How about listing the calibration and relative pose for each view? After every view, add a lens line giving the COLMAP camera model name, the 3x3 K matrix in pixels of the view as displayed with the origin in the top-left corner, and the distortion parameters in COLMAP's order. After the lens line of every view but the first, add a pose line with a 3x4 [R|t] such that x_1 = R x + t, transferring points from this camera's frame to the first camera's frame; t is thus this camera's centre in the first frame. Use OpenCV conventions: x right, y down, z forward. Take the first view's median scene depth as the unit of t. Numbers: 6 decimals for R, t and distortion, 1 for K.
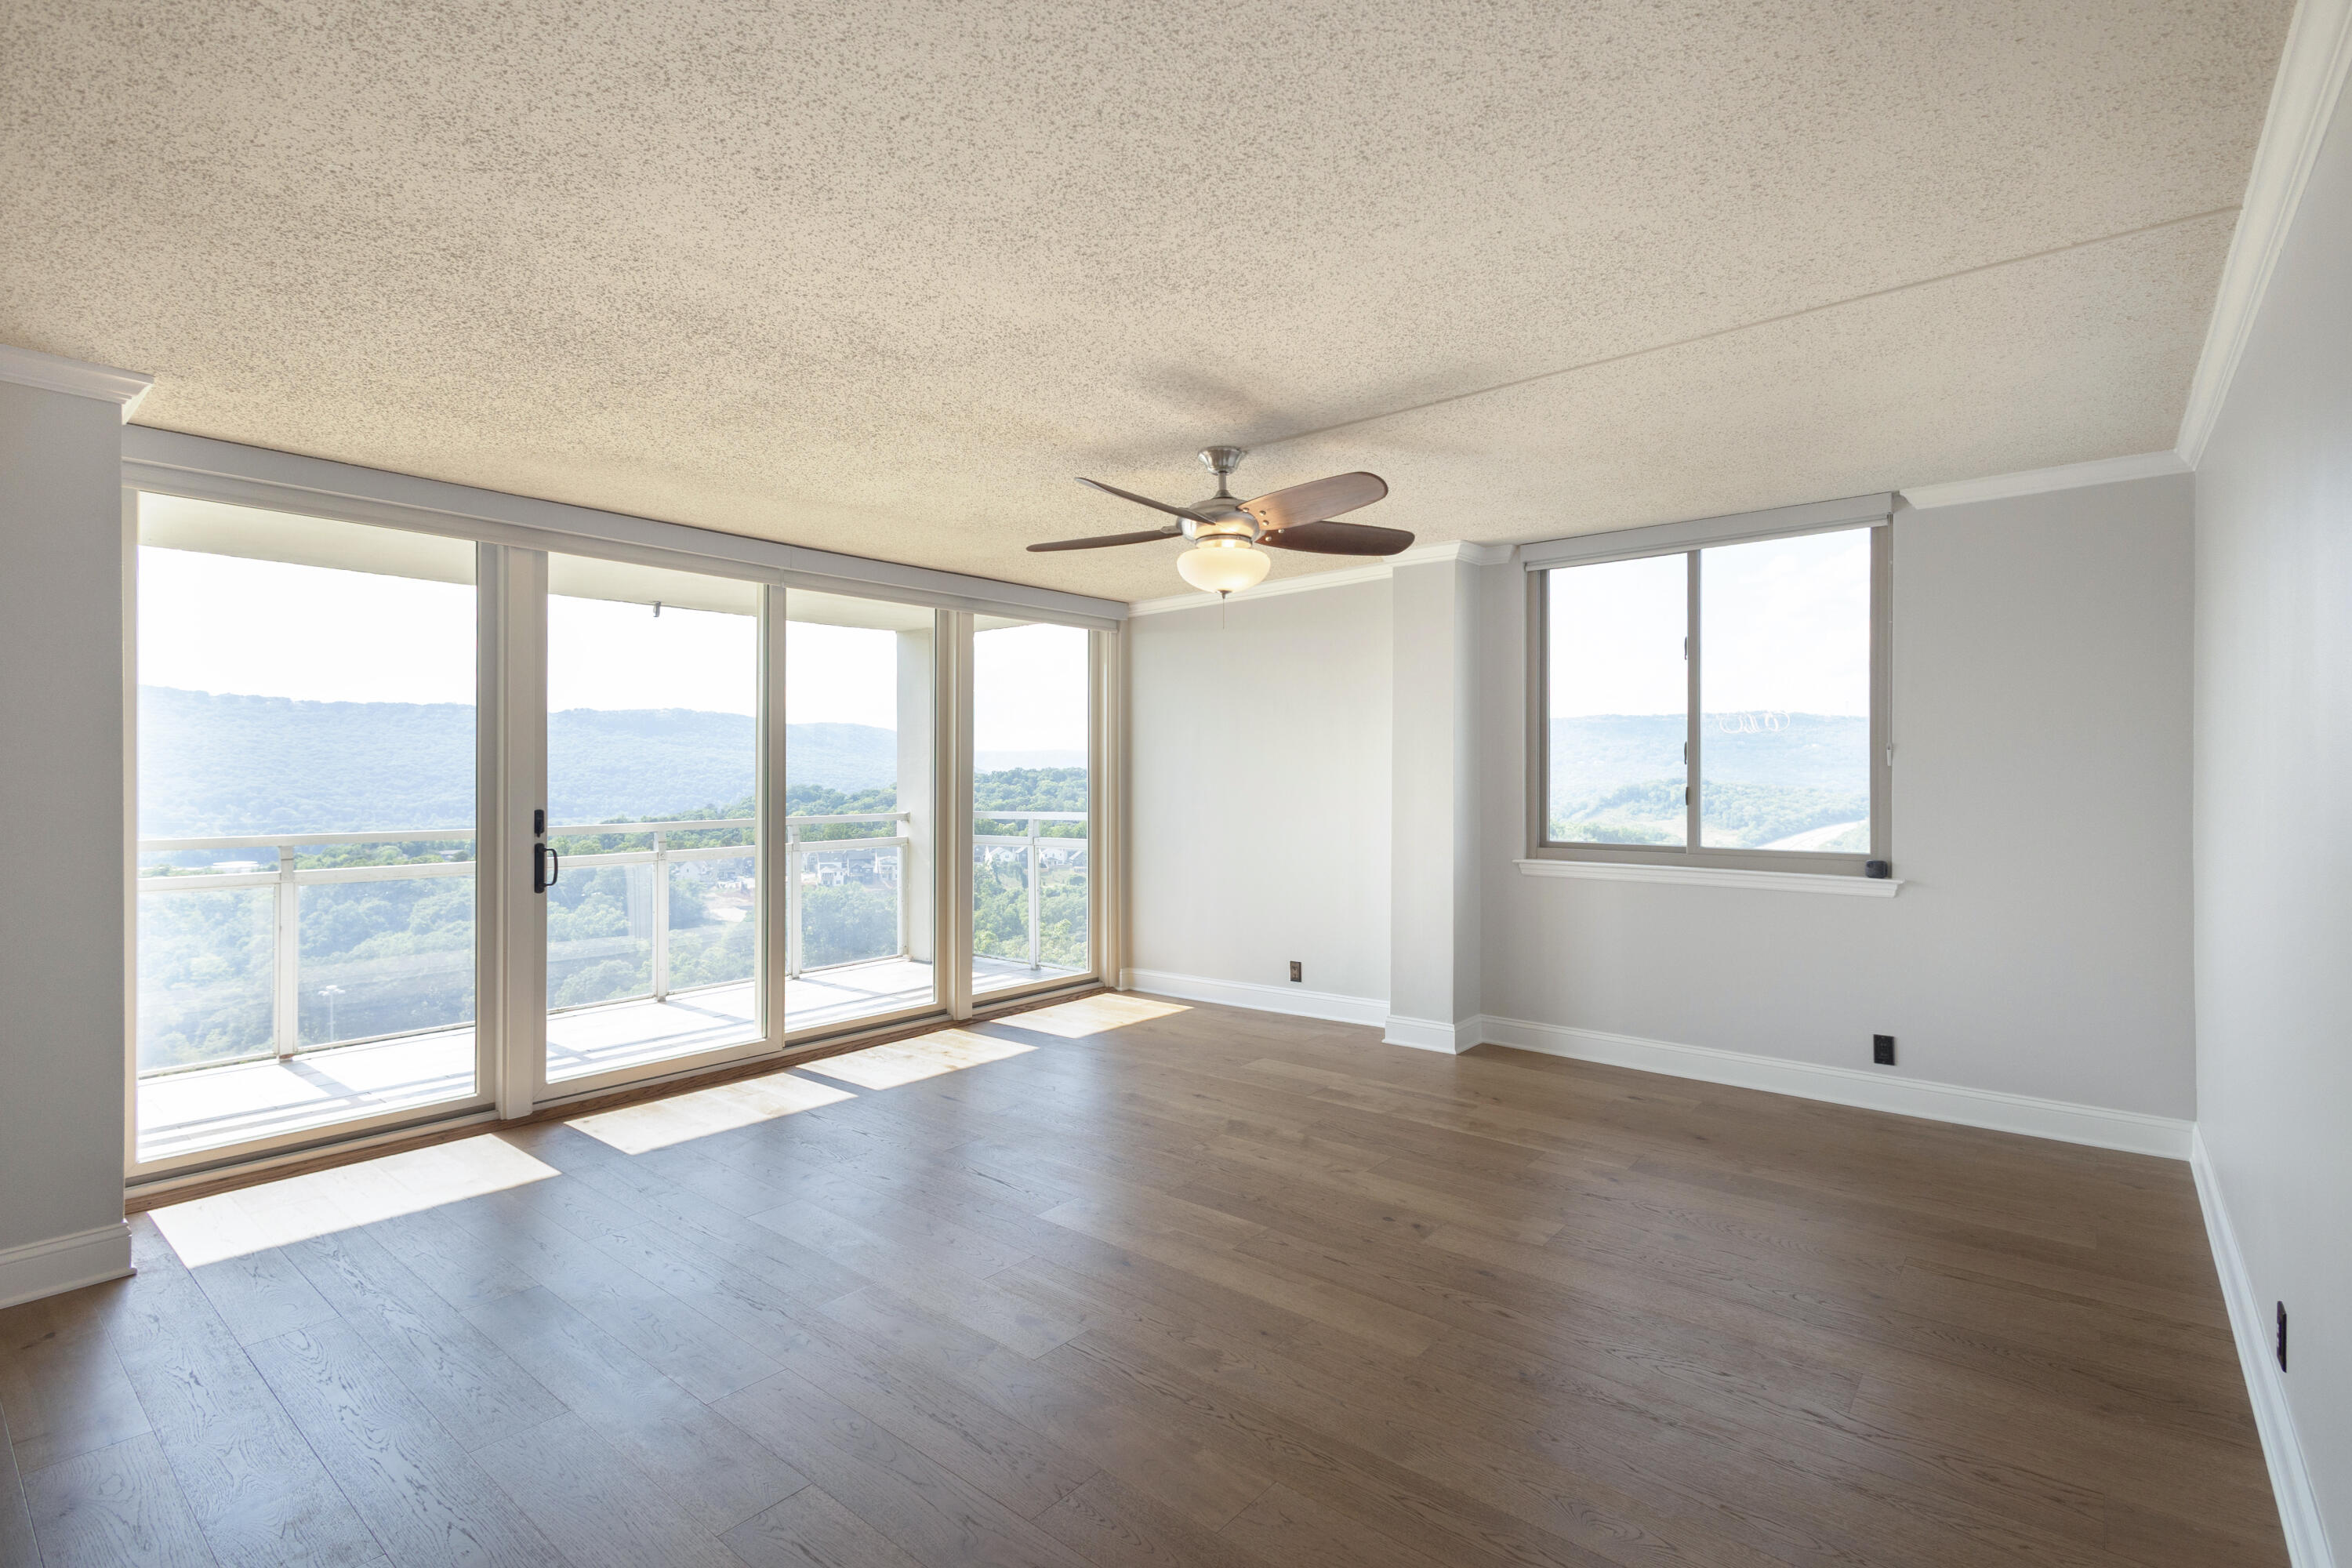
lens RADIAL K [[1088.7, 0, 1174.0], [0, 1088.7, 771.8], [0, 0, 1]] dist [0.002480, -0.000169]
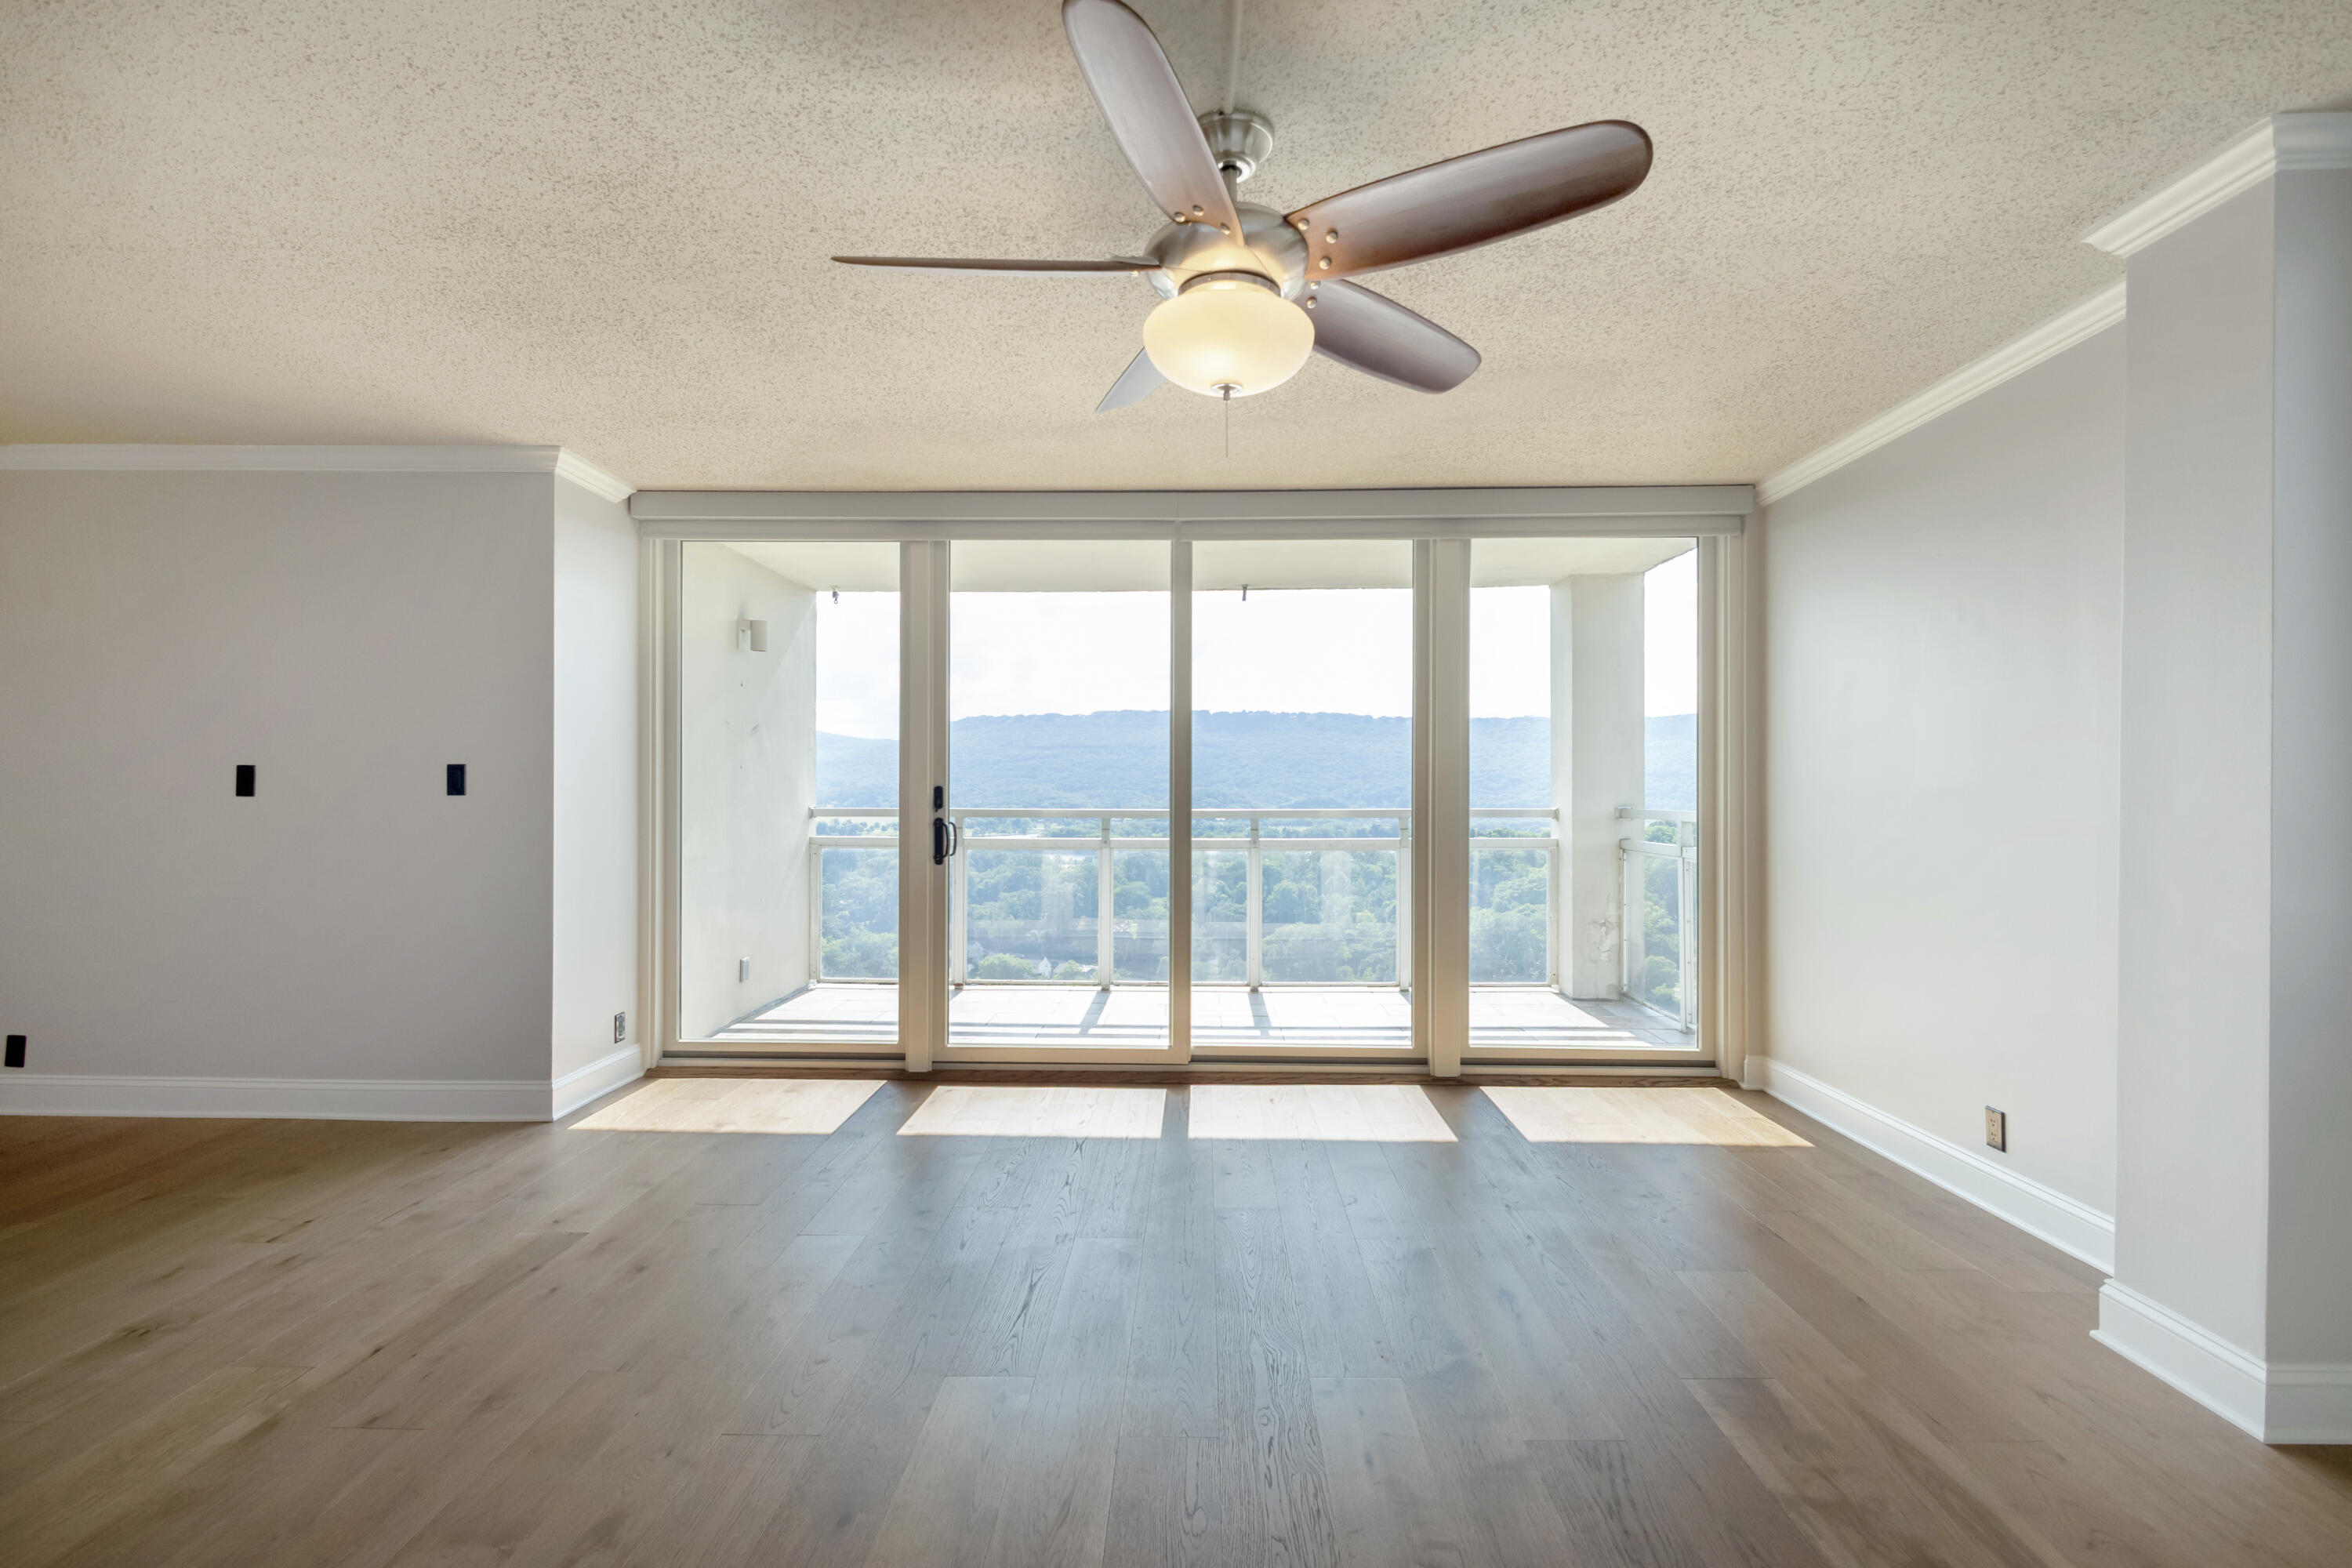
lens RADIAL K [[1075.2, 0, 1171.5], [0, 1075.2, 800.9], [0, 0, 1]] dist [-0.004702, -0.000593]
pose [[0.618249, 0.024959, -0.785586, 0.311164], [-0.000621, 0.999511, 0.031267, 0.012238], [0.785982, -0.018843, 0.617962, 0.441450]]
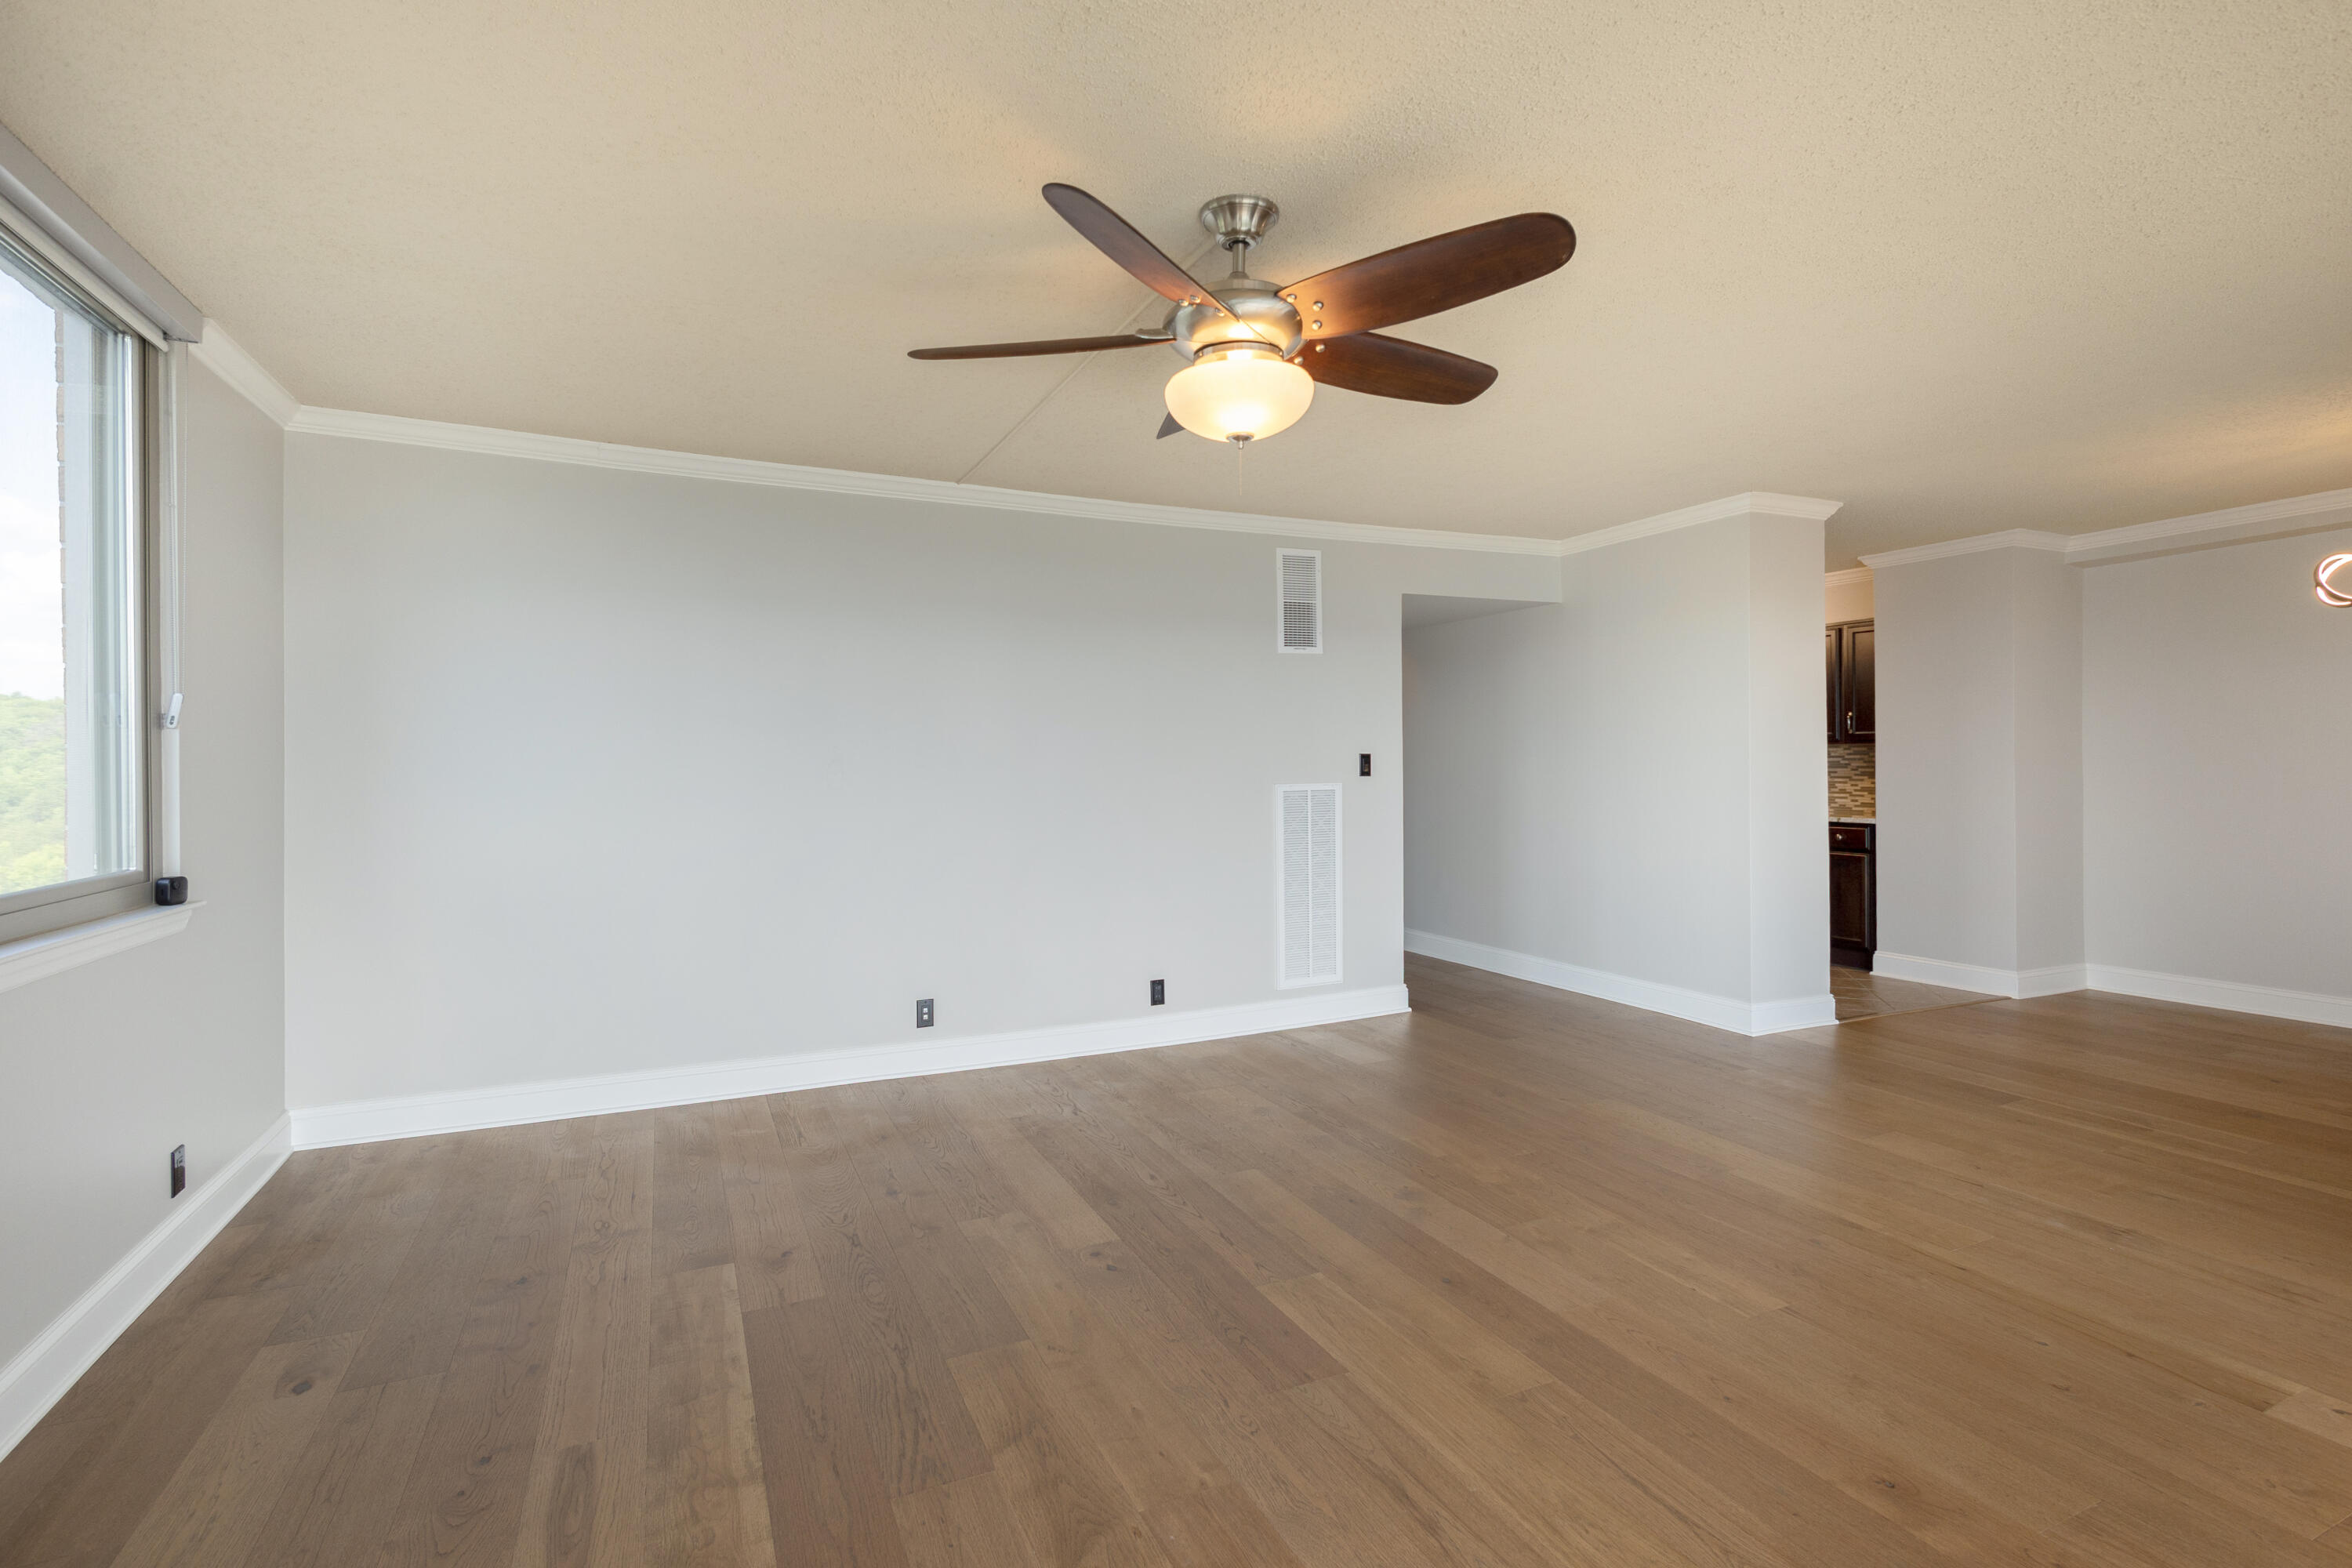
lens RADIAL K [[1088.7, 0, 1174.0], [0, 1088.7, 771.8], [0, 0, 1]] dist [0.002480, -0.000169]
pose [[-0.905046, 0.004432, 0.425291, -0.128903], [0.006025, 0.999979, 0.002401, 0.017049], [-0.425271, 0.004736, -0.905053, 1.091065]]
